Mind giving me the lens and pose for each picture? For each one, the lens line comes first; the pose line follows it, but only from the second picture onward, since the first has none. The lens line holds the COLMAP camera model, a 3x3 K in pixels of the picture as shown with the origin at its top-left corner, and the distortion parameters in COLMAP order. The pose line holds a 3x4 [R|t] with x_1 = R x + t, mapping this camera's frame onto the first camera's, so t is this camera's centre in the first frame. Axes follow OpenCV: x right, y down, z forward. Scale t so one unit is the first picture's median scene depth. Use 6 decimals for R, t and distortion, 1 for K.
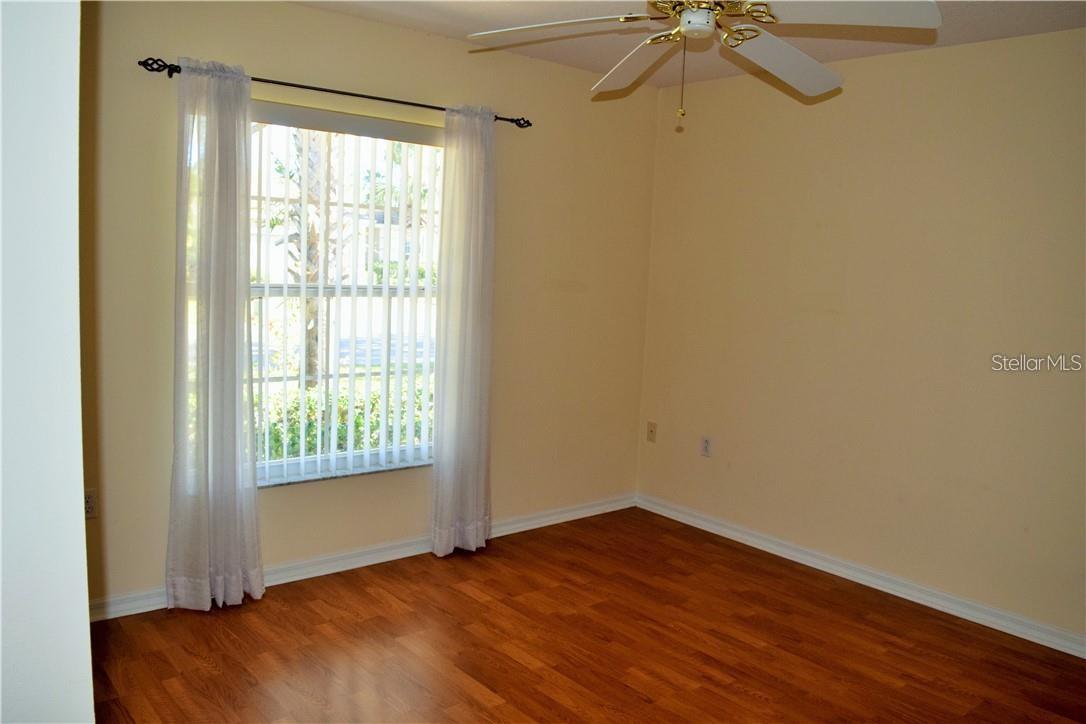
lens RADIAL K [[850.7, 0, 540.5], [0, 850.7, 362.2], [0, 0, 1]] dist [-0.096987, 0.020882]
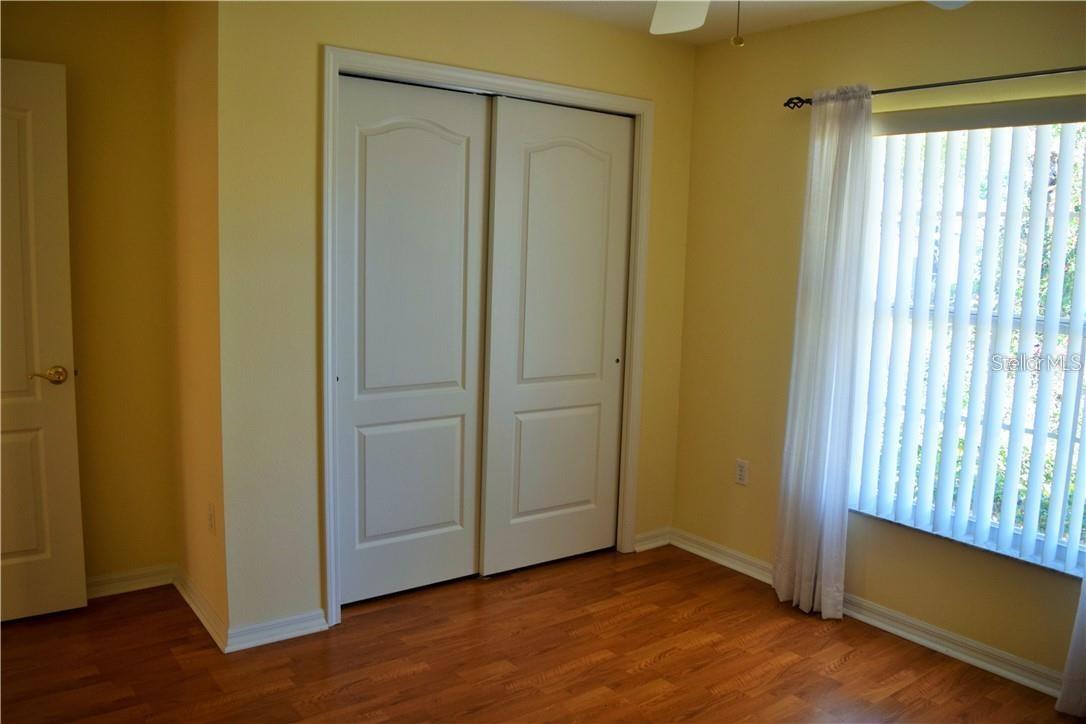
lens RADIAL K [[850.7, 0, 540.5], [0, 850.7, 362.2], [0, 0, 1]] dist [-0.096987, 0.020882]
pose [[-0.060462, 0.083695, -0.994655, 0.649649], [-0.156788, 0.983313, 0.092271, -0.053679], [0.985780, 0.161529, -0.046331, 0.681196]]
